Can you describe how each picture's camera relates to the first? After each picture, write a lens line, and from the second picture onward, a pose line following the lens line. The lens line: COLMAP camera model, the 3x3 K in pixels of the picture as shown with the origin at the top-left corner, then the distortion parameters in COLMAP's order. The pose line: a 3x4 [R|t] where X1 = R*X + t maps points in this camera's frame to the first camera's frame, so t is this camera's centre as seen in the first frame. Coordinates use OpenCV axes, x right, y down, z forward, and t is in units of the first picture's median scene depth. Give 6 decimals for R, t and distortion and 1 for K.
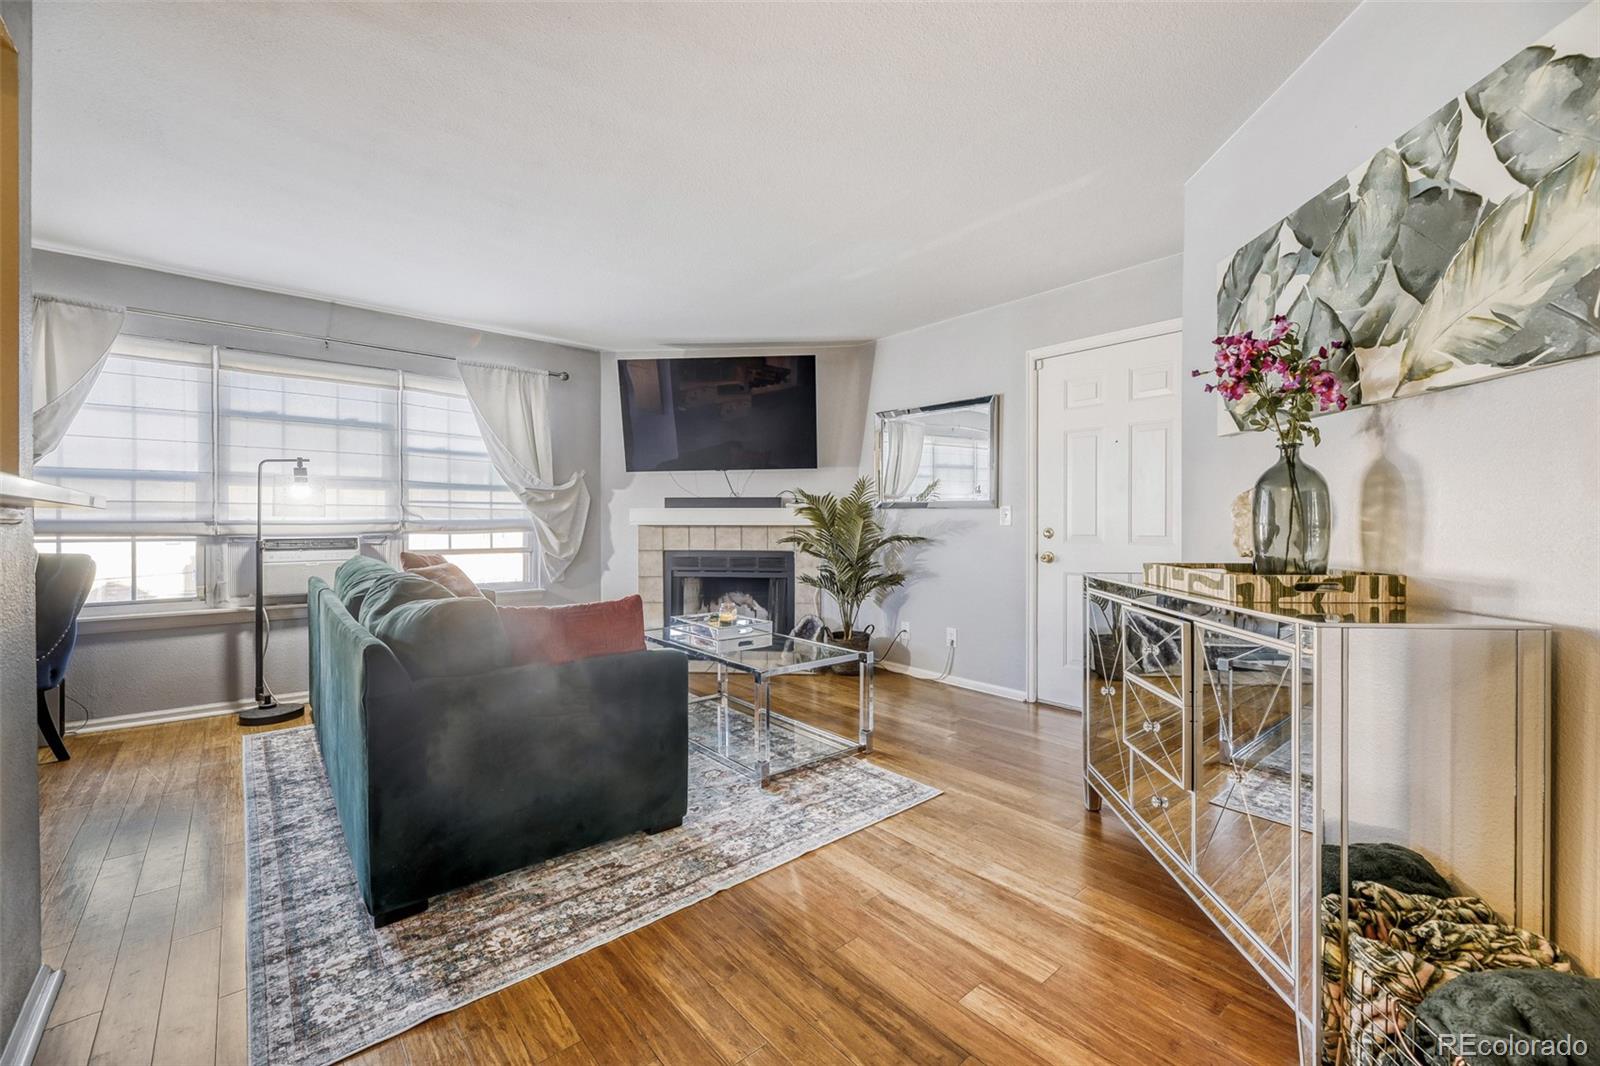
lens RADIAL K [[653.8, 0, 799.7], [0, 653.8, 528.6], [0, 0, 1]] dist [0.013302, -0.000479]
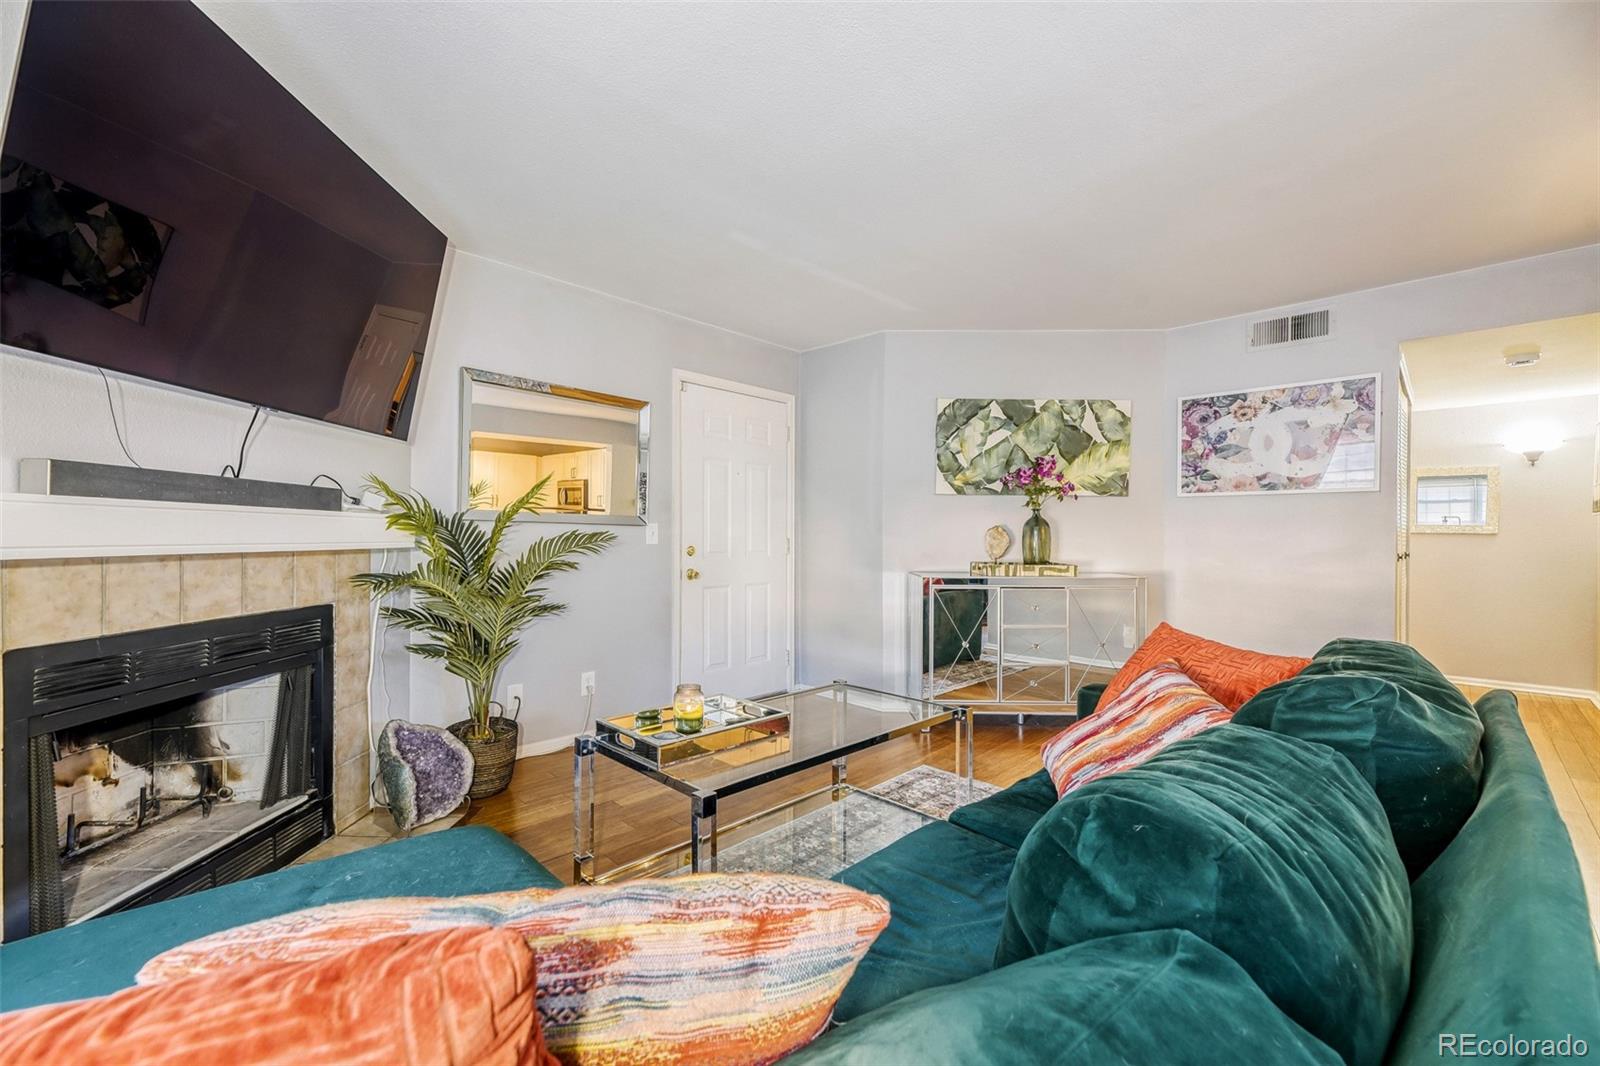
lens RADIAL K [[653.8, 0, 799.7], [0, 653.8, 528.6], [0, 0, 1]] dist [0.013302, -0.000479]
pose [[-0.072954, 0.010969, 0.997275, -1.307168], [0.004814, 0.999932, -0.010646, -0.032718], [-0.997324, 0.004025, -0.073002, 1.760019]]
